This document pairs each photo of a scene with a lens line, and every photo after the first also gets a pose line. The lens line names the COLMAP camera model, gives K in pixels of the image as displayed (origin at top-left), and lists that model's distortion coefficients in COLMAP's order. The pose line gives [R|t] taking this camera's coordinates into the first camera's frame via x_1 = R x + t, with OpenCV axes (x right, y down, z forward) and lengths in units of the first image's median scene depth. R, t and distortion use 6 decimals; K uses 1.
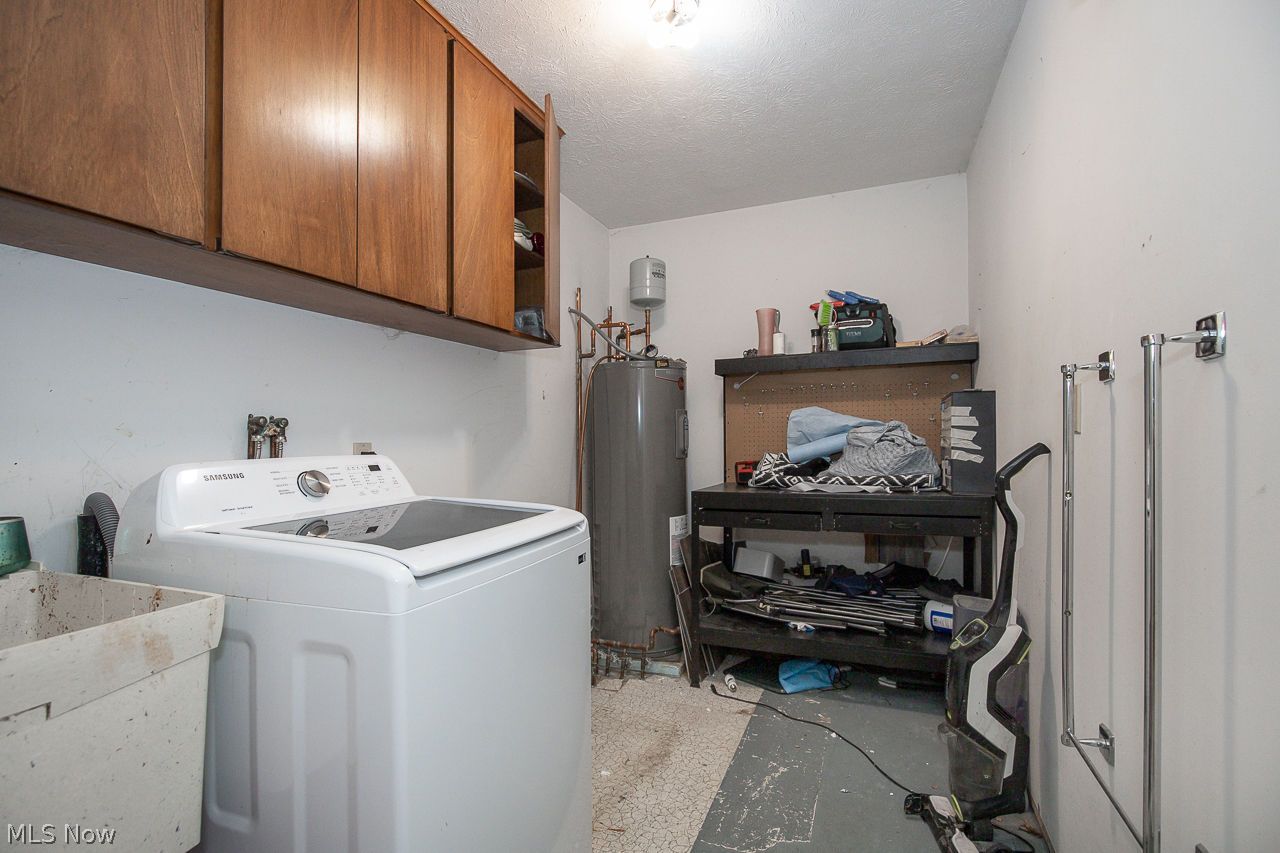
lens RADIAL K [[574.1, 0, 638.0], [0, 574.1, 450.4], [0, 0, 1]] dist [-0.017566, -0.000051]
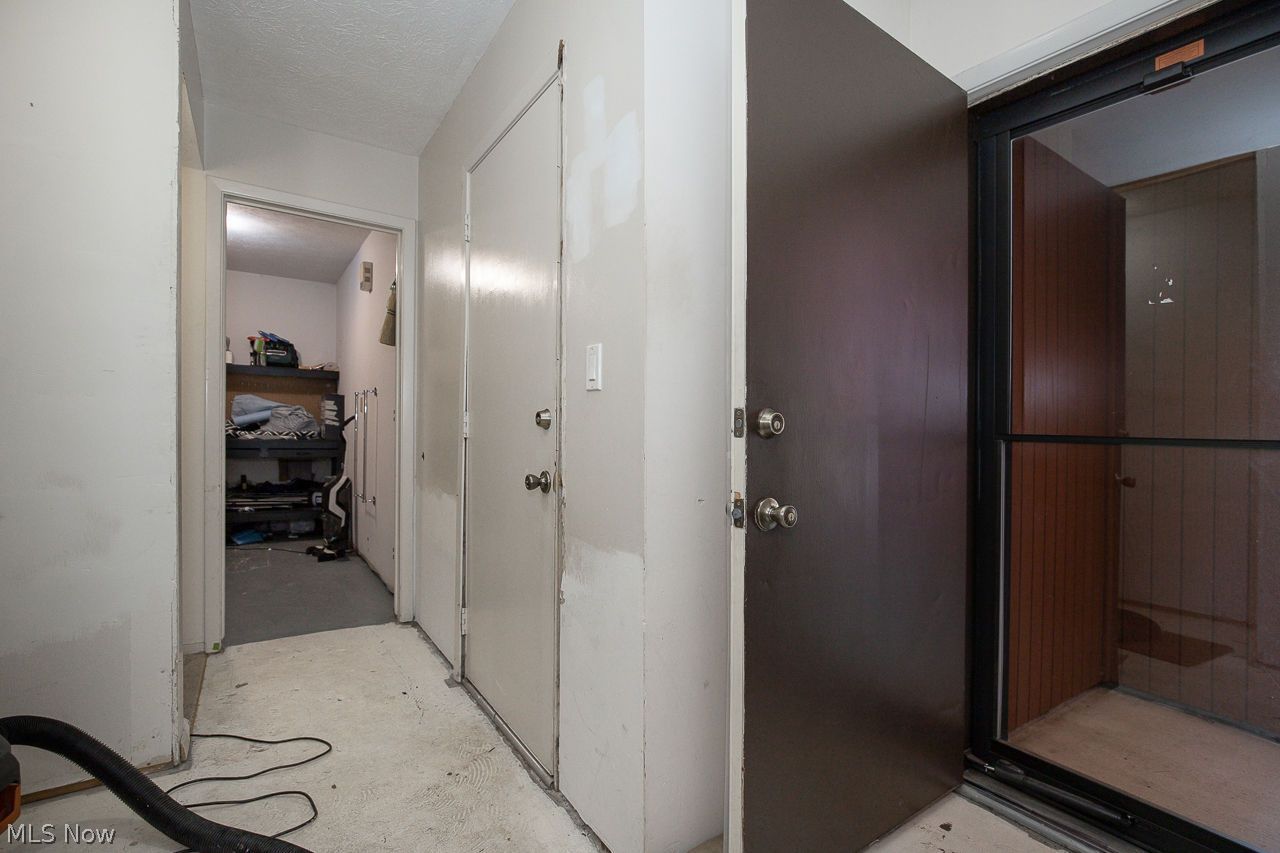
lens RADIAL K [[574.1, 0, 638.0], [0, 574.1, 450.4], [0, 0, 1]] dist [-0.017566, -0.000051]
pose [[0.545876, 0.001445, 0.837865, -0.592761], [-0.015734, 0.999840, 0.008526, 0.072542], [-0.837718, -0.017837, 0.545812, -1.126237]]
